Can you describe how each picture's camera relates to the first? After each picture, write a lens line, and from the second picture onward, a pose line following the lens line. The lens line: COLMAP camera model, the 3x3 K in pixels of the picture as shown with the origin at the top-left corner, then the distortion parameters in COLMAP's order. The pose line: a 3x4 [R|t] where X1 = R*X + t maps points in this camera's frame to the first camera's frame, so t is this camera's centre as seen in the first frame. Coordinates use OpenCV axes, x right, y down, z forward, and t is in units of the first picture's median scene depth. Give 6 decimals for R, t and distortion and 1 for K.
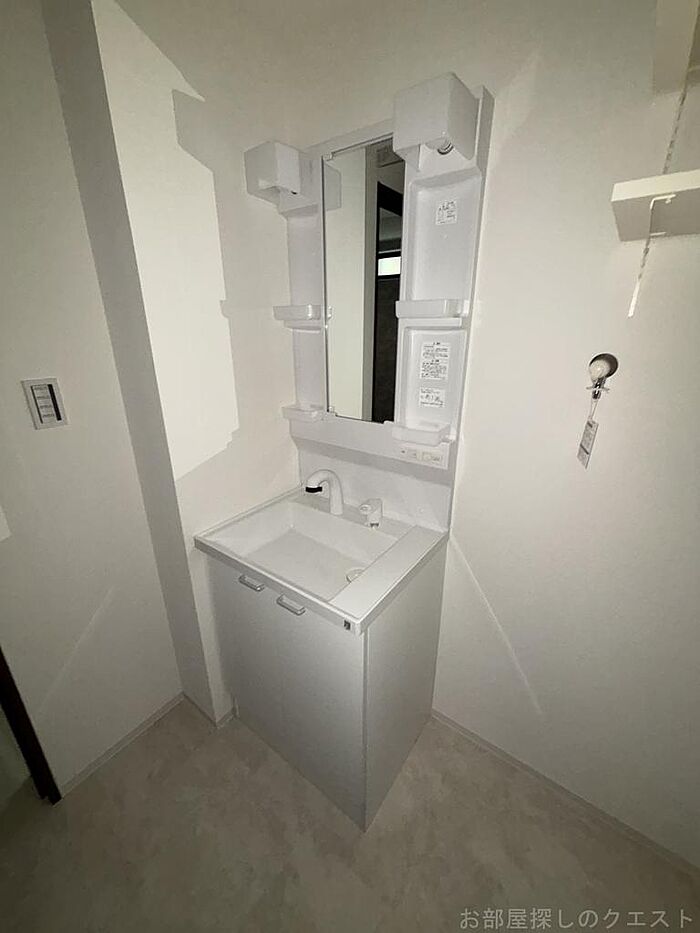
lens RADIAL K [[378.3, 0, 350.4], [0, 378.3, 465.4], [0, 0, 1]] dist [0.014201, -0.002354]
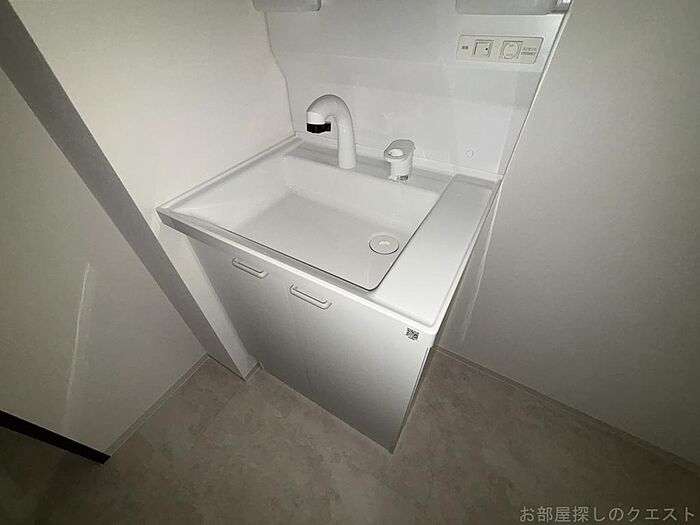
lens RADIAL K [[283.8, 0, 349.1], [0, 283.8, 263.7], [0, 0, 1]] dist [0.014201, -0.002354]
pose [[0.995330, -0.079016, 0.055456, -0.088335], [0.050351, 0.915073, 0.400132, 0.082670], [-0.082363, -0.395471, 0.914778, 0.427727]]
